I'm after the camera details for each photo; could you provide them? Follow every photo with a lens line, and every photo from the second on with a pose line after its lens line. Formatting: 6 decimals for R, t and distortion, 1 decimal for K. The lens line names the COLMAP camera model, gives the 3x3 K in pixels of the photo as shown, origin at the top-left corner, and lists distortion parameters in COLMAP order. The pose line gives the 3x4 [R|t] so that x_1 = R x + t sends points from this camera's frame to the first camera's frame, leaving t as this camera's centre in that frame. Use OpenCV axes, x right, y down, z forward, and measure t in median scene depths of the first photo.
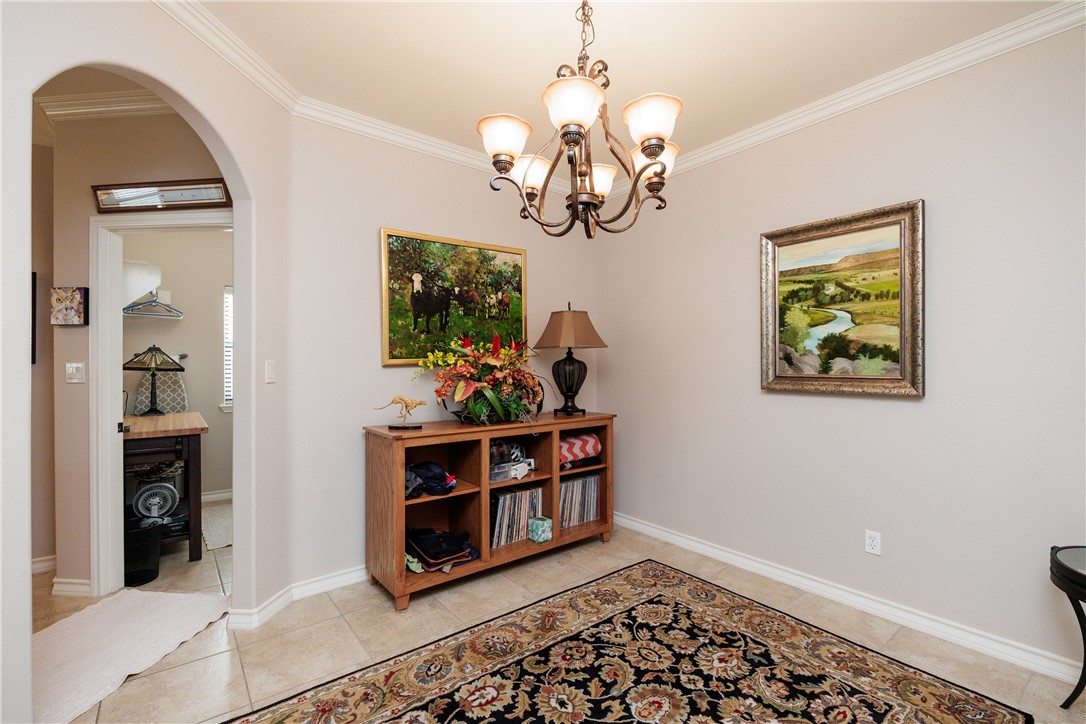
lens RADIAL K [[485.7, 0, 545.0], [0, 485.7, 362.3], [0, 0, 1]] dist [0.006579, -0.000952]
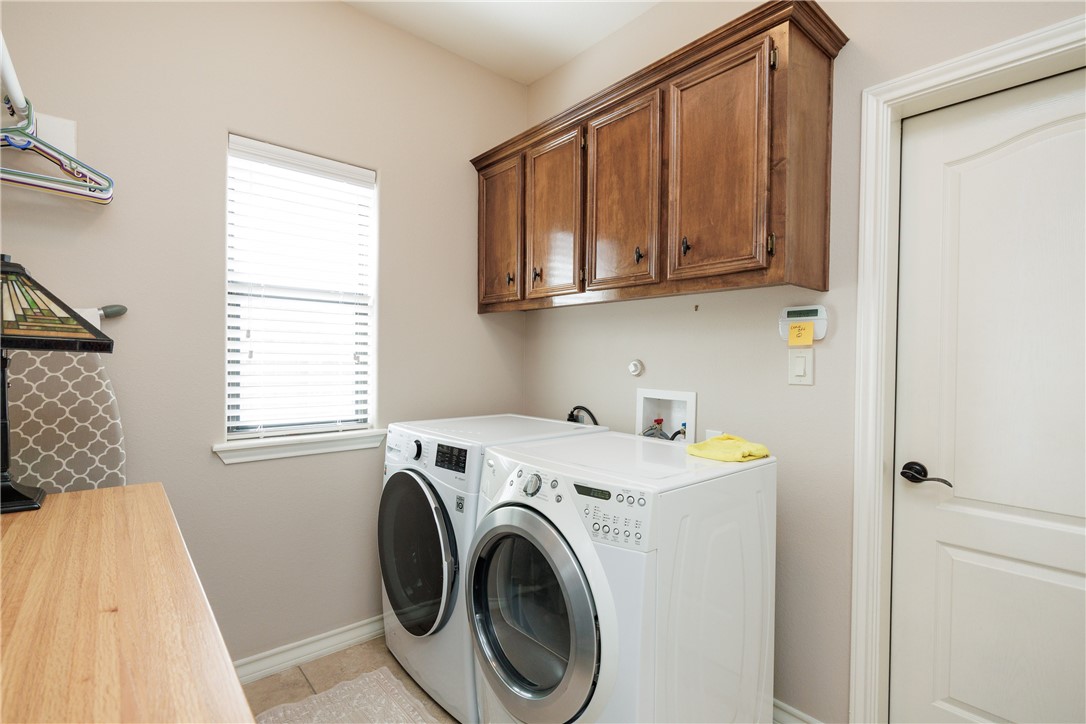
lens RADIAL K [[507.9, 0, 543.9], [0, 507.9, 365.5], [0, 0, 1]] dist [-0.000823, -0.000658]
pose [[0.998973, 0.012618, 0.043520, -0.458076], [-0.013166, 0.999837, 0.012333, 0.018757], [-0.043357, -0.012894, 0.998976, 0.634980]]
